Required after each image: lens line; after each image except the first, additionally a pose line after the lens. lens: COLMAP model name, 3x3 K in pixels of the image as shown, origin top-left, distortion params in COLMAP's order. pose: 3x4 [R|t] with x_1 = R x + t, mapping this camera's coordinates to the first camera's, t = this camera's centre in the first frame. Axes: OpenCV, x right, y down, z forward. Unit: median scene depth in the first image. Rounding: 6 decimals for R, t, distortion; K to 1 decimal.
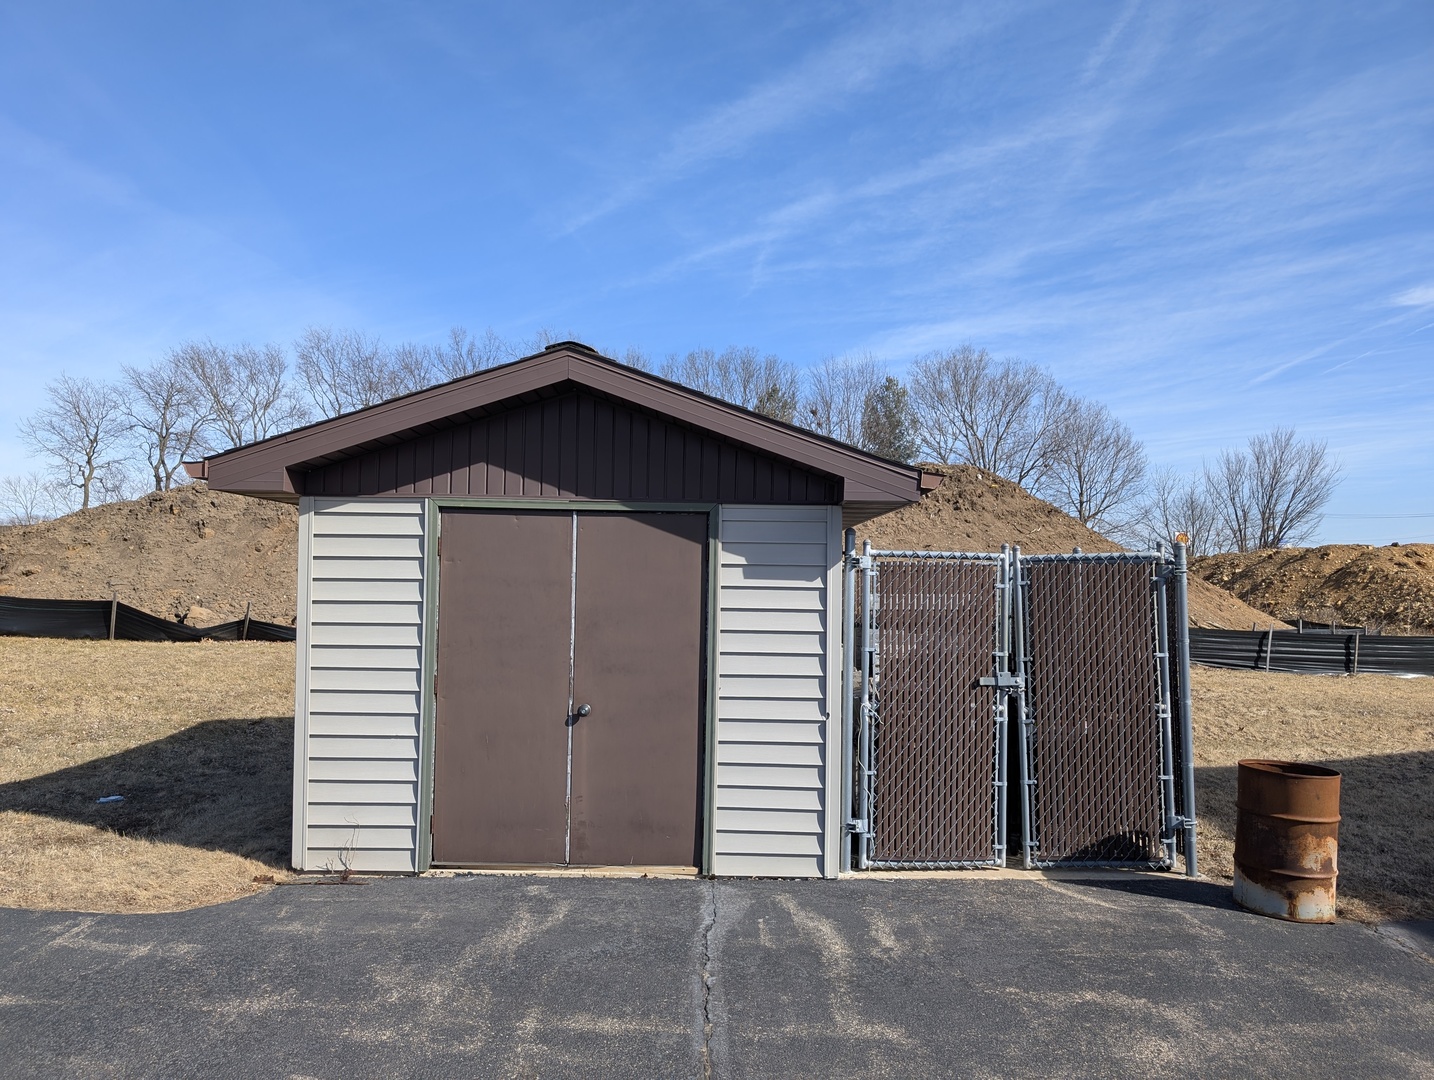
lens RADIAL K [[1013.8, 0, 713.9], [0, 1013.8, 540.8], [0, 0, 1]] dist [-0.003415, 0.002677]
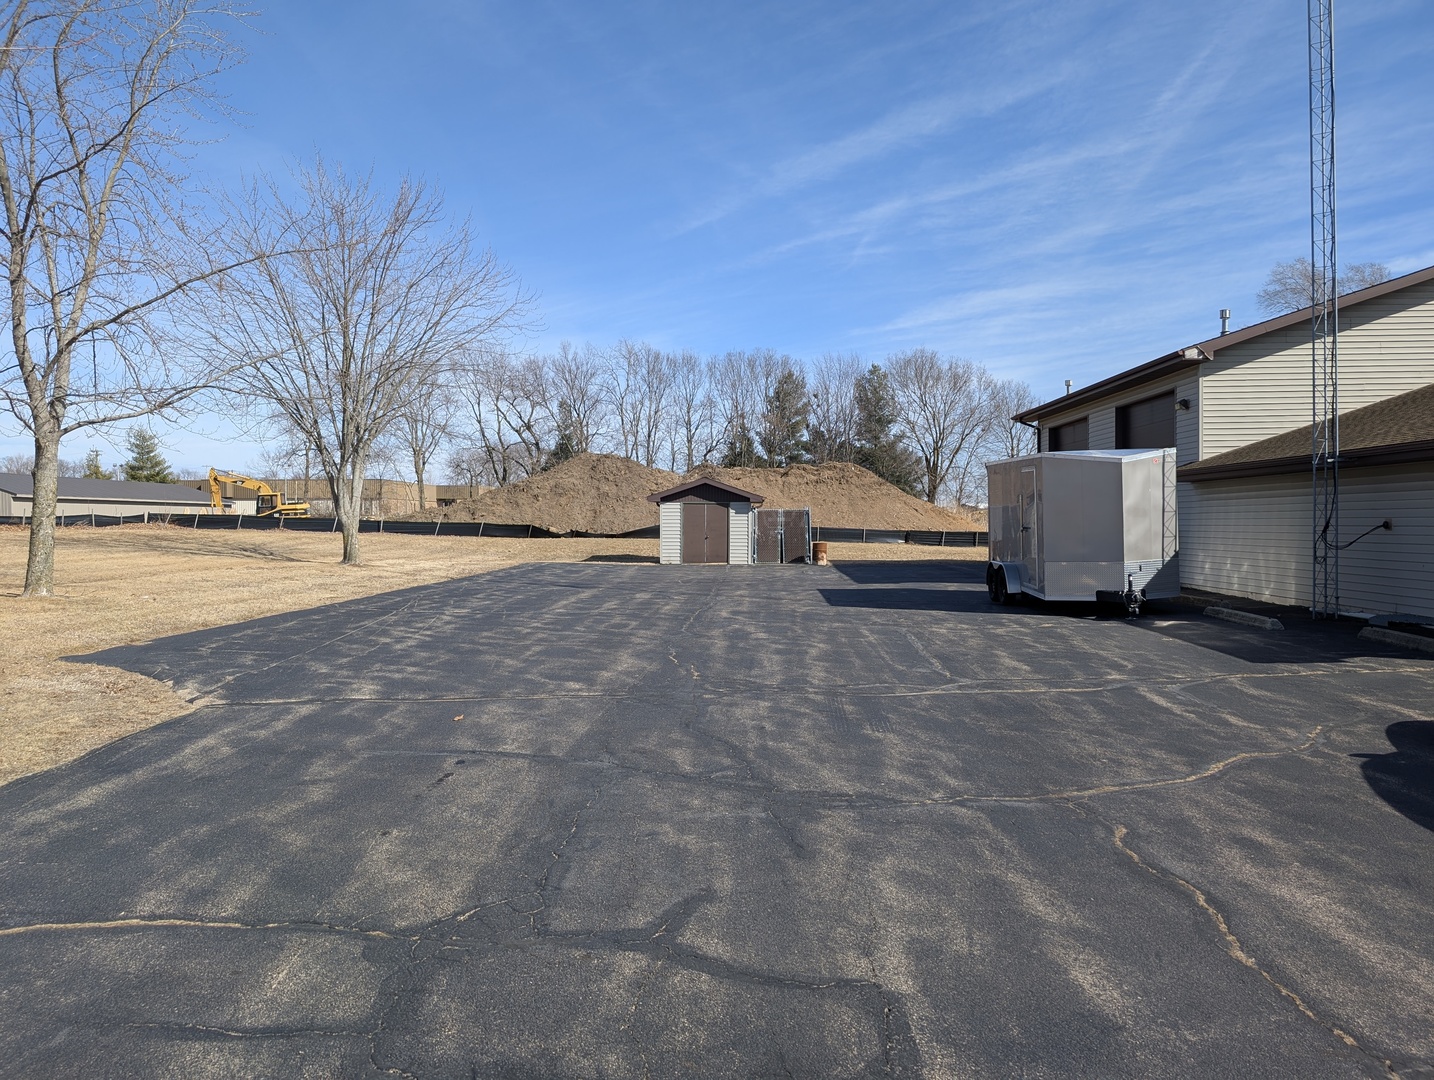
lens RADIAL K [[1013.8, 0, 716.2], [0, 1013.8, 535.8], [0, 0, 1]] dist [-0.003415, 0.002677]
pose [[0.999121, -0.012904, -0.039886, 0.060988], [0.015229, 0.998168, 0.058557, -0.071573], [0.039057, -0.059113, 0.997487, -1.897706]]
